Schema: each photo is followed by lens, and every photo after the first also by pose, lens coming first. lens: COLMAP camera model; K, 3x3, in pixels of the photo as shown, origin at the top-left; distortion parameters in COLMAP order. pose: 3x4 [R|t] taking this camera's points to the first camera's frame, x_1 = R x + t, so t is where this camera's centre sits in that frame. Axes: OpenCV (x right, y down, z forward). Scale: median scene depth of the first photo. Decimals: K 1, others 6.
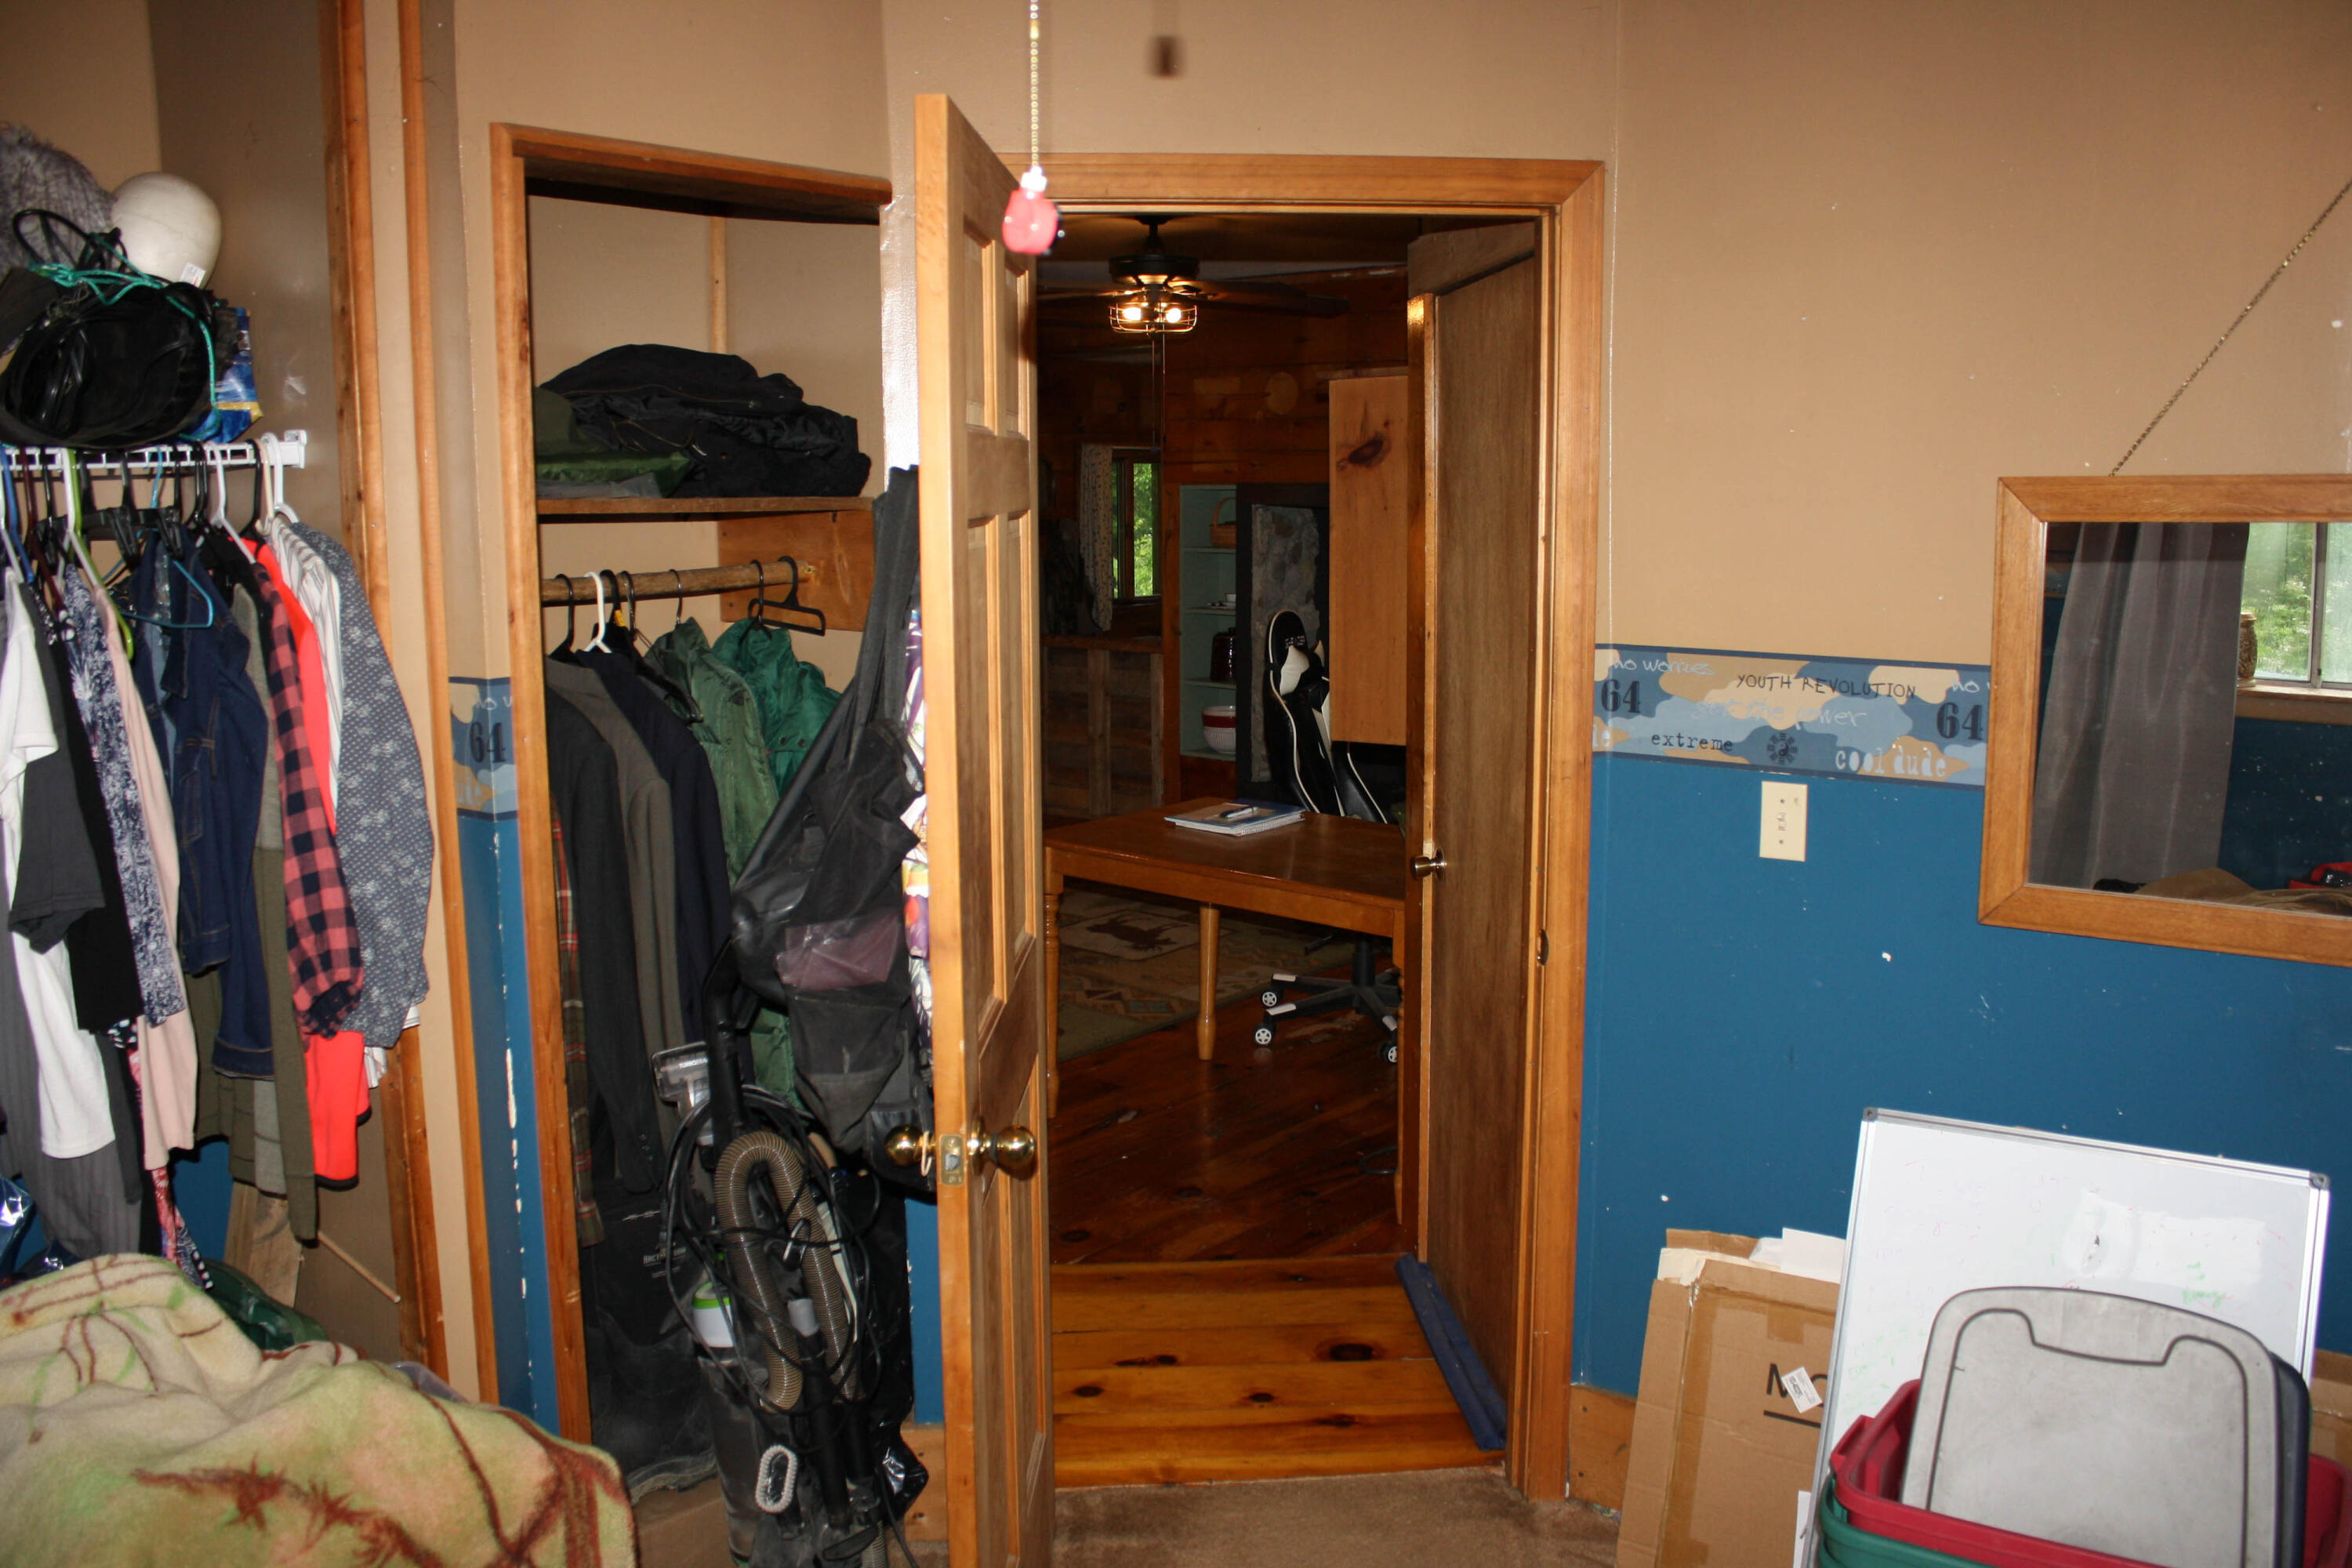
lens RADIAL K [[1968.0, 0, 1189.3], [0, 1968.0, 796.4], [0, 0, 1]] dist [-0.168400, 0.155531]
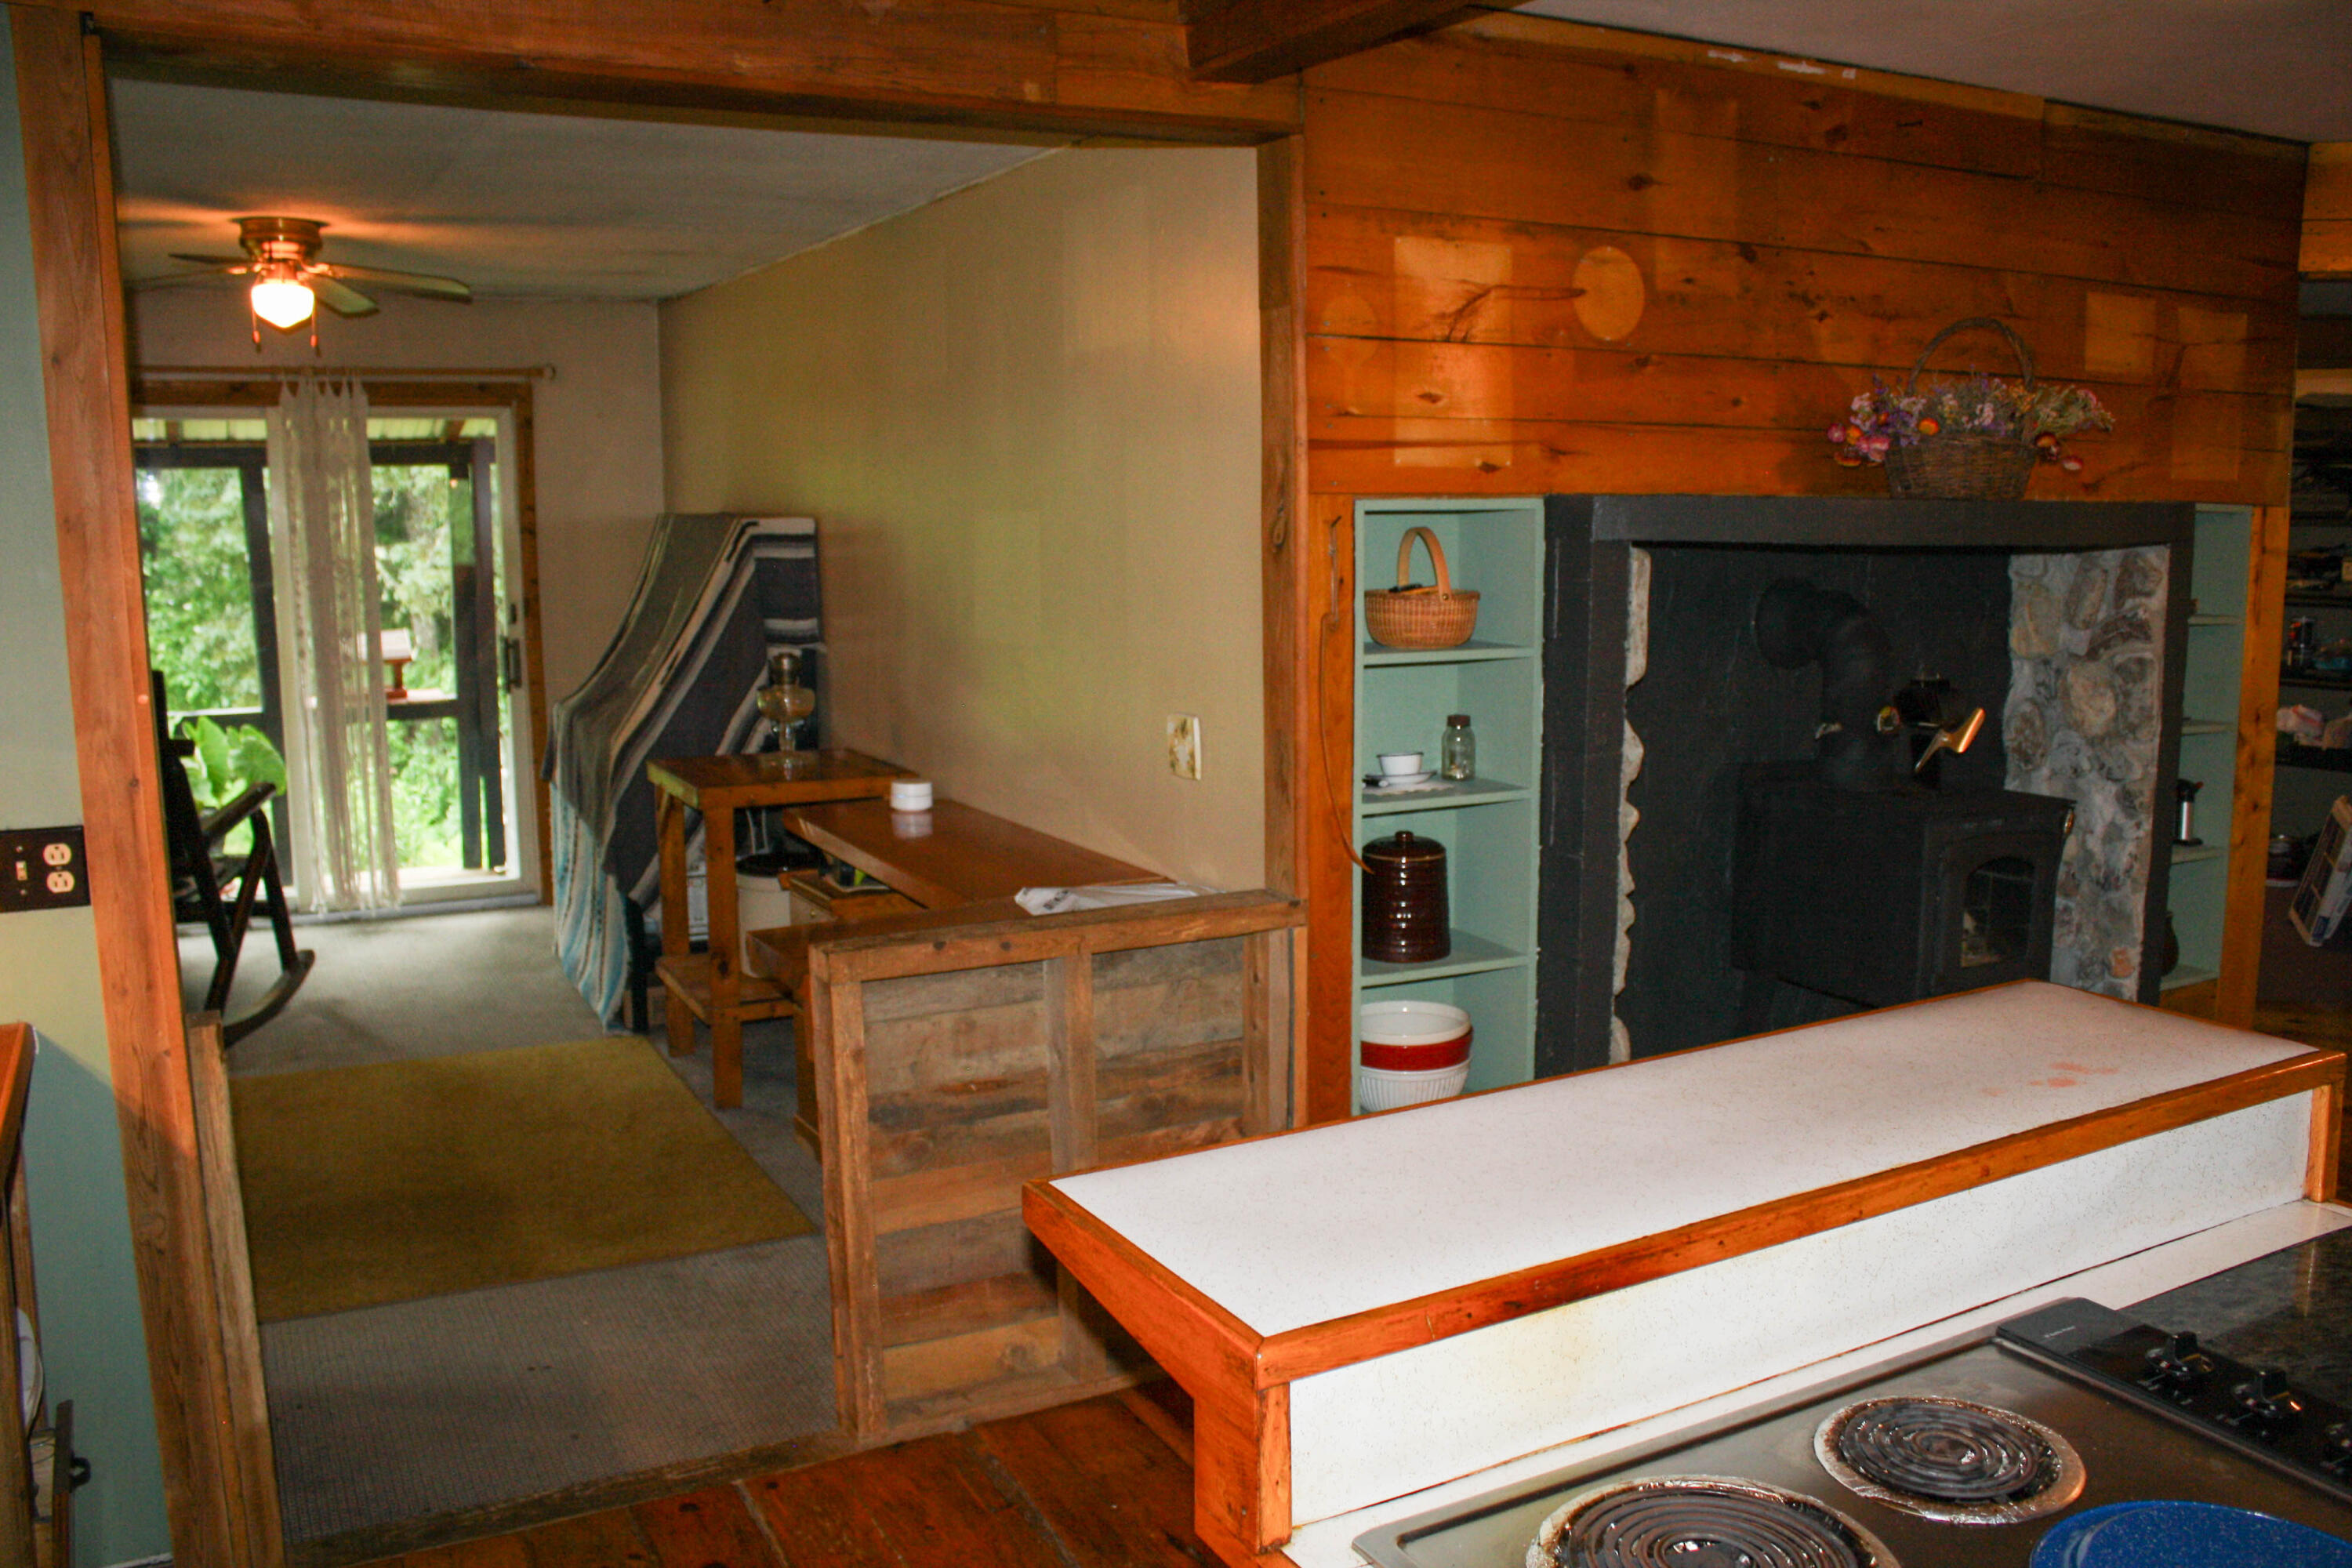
lens RADIAL K [[1968.0, 0, 1189.3], [0, 1968.0, 796.4], [0, 0, 1]] dist [-0.168400, 0.155531]
pose [[0.380566, -0.142238, 0.913749, -0.388350], [0.154011, 0.984049, 0.089037, -0.139566], [-0.911839, 0.106843, 0.396402, 0.875967]]
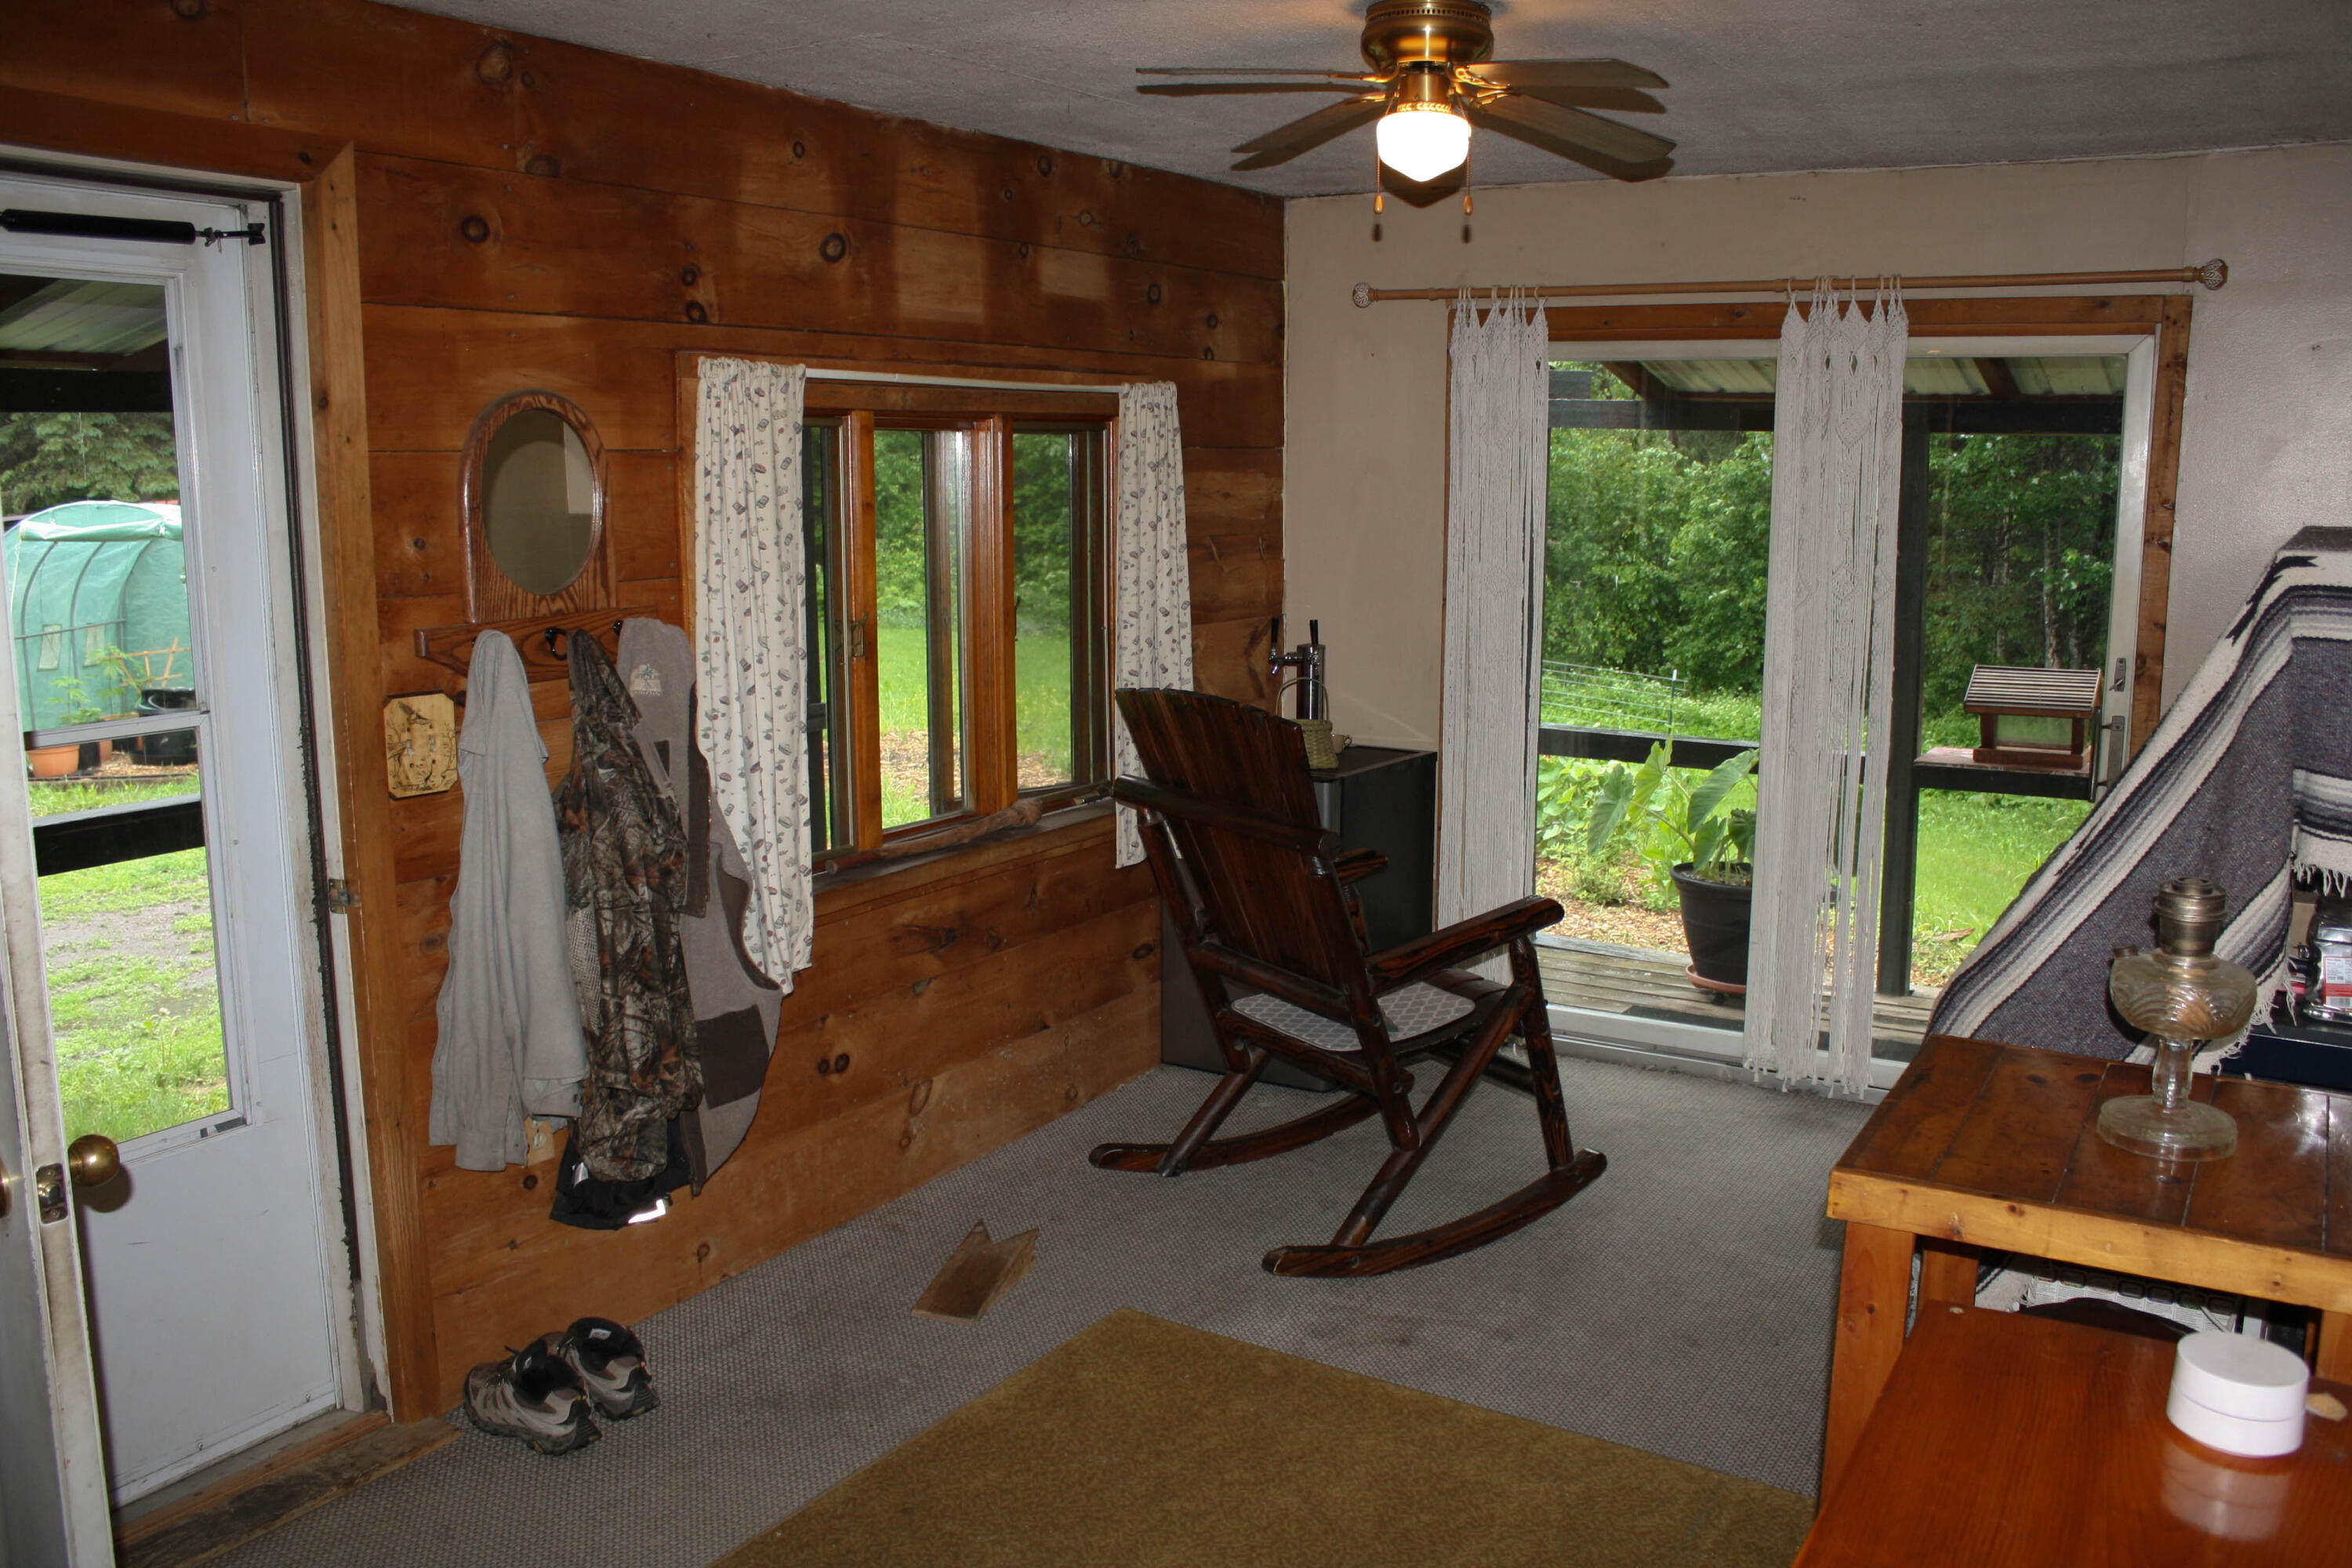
lens RADIAL K [[1959.8, 0, 1186.2], [0, 1959.8, 798.0], [0, 0, 1]] dist [-0.168380, 0.146973]
pose [[0.989806, -0.018910, 0.141160, -0.035067], [0.018241, 0.999815, 0.006031, -0.163474], [-0.141248, -0.003395, 0.989968, 1.003516]]
